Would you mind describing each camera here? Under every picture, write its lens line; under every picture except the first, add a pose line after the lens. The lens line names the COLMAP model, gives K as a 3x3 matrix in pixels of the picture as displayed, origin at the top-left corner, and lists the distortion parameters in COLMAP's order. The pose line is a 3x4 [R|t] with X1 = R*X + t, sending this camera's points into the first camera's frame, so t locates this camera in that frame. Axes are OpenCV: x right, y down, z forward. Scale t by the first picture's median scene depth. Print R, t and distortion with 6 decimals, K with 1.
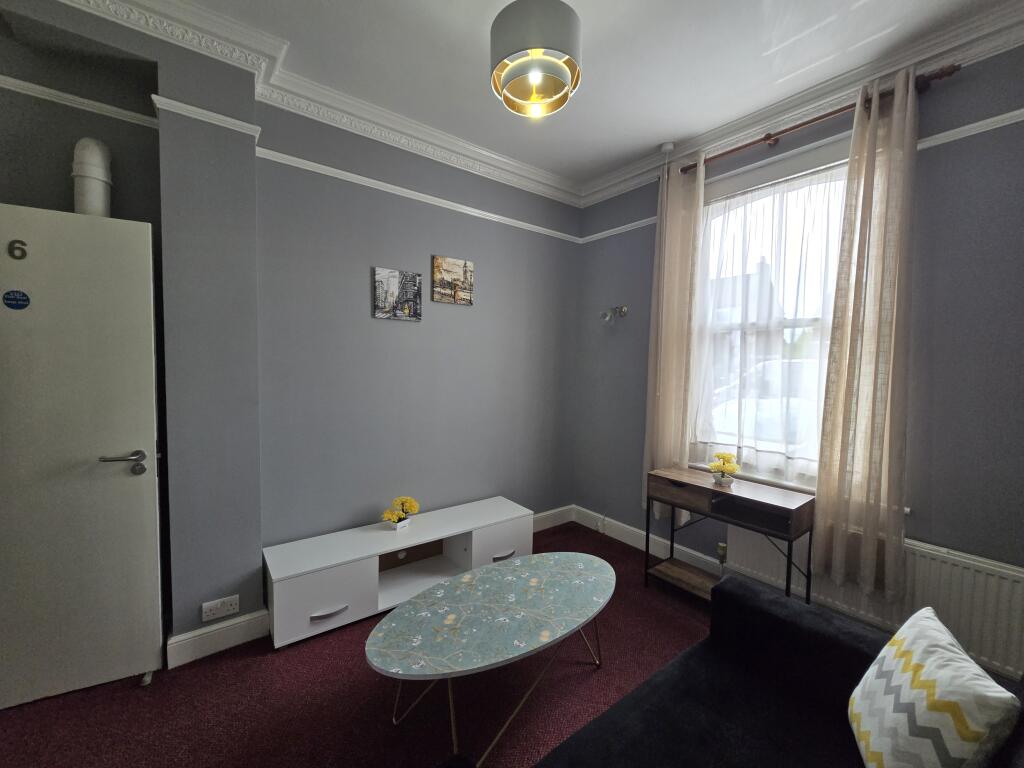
lens RADIAL K [[418.0, 0, 512.0], [0, 418.0, 384.0], [0, 0, 1]] dist [-0.002575, 0.000000]
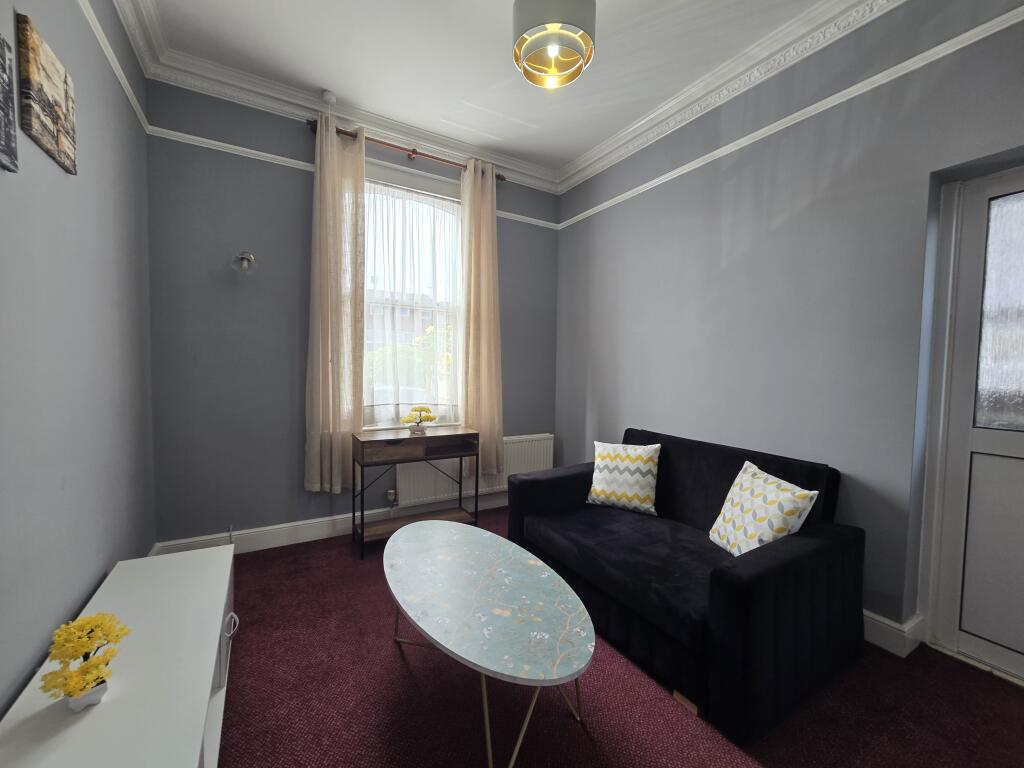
lens RADIAL K [[418.0, 0, 512.0], [0, 418.0, 384.0], [0, 0, 1]] dist [-0.002575, 0.000000]
pose [[0.114575, -0.058936, 0.991665, -0.577007], [0.035633, 0.997840, 0.055186, 0.039522], [-0.992775, 0.029013, 0.116428, 0.531344]]
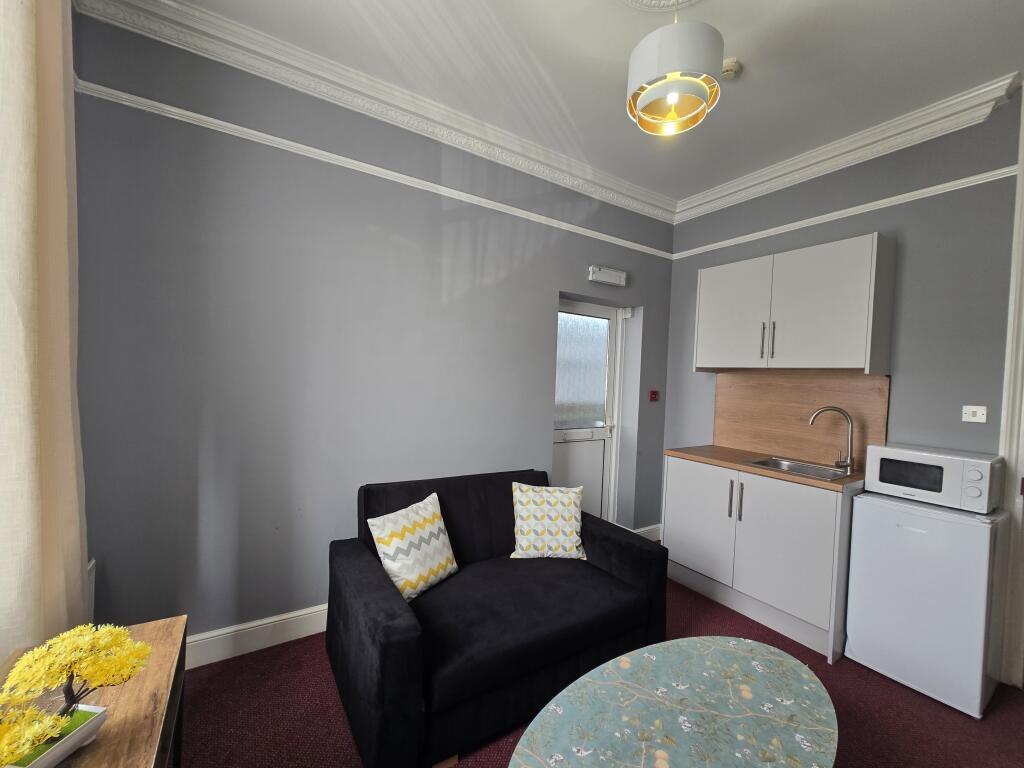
lens RADIAL K [[413.6, 0, 509.1], [0, 413.6, 385.8], [0, 0, 1]] dist [-0.000476, 0.000161]
pose [[-0.994303, -0.058424, 0.089152, 0.169981], [-0.051944, 0.995953, 0.073349, -0.044314], [-0.093077, 0.068300, -0.993314, 1.107332]]
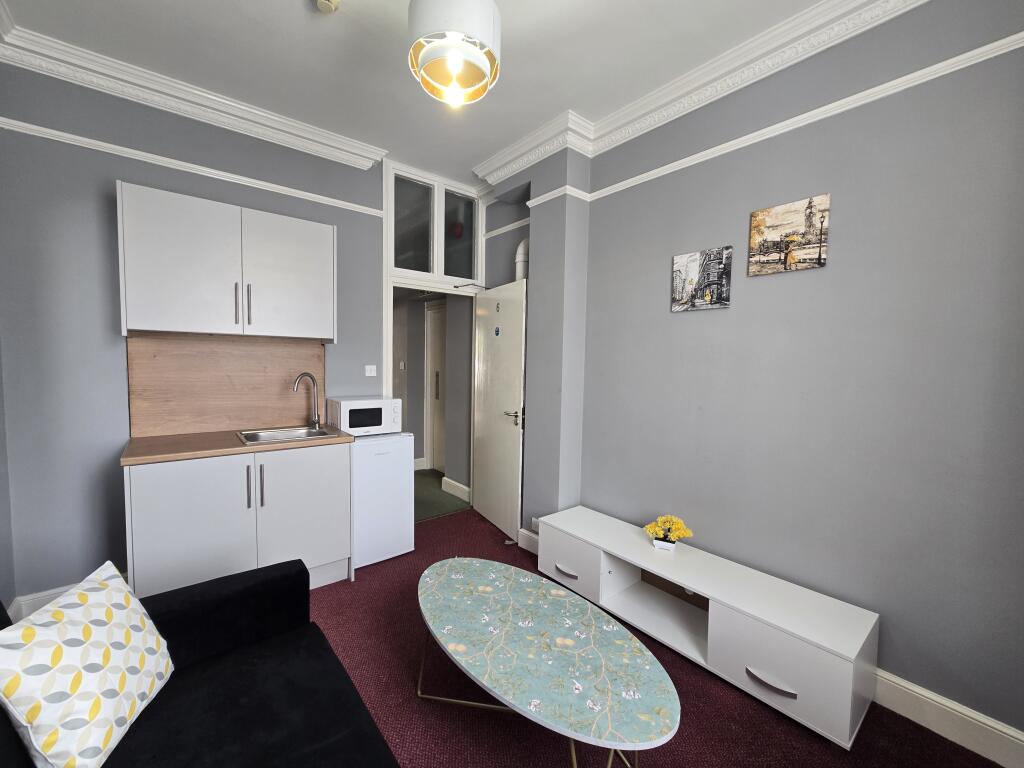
lens RADIAL K [[418.3, 0, 505.2], [0, 418.3, 386.5], [0, 0, 1]] dist [-0.008986, 0.000120]
pose [[0.022804, 0.045603, -0.998699, 0.565955], [-0.066309, 0.996828, 0.044003, -0.011919], [0.997538, 0.065220, 0.025755, 0.604606]]
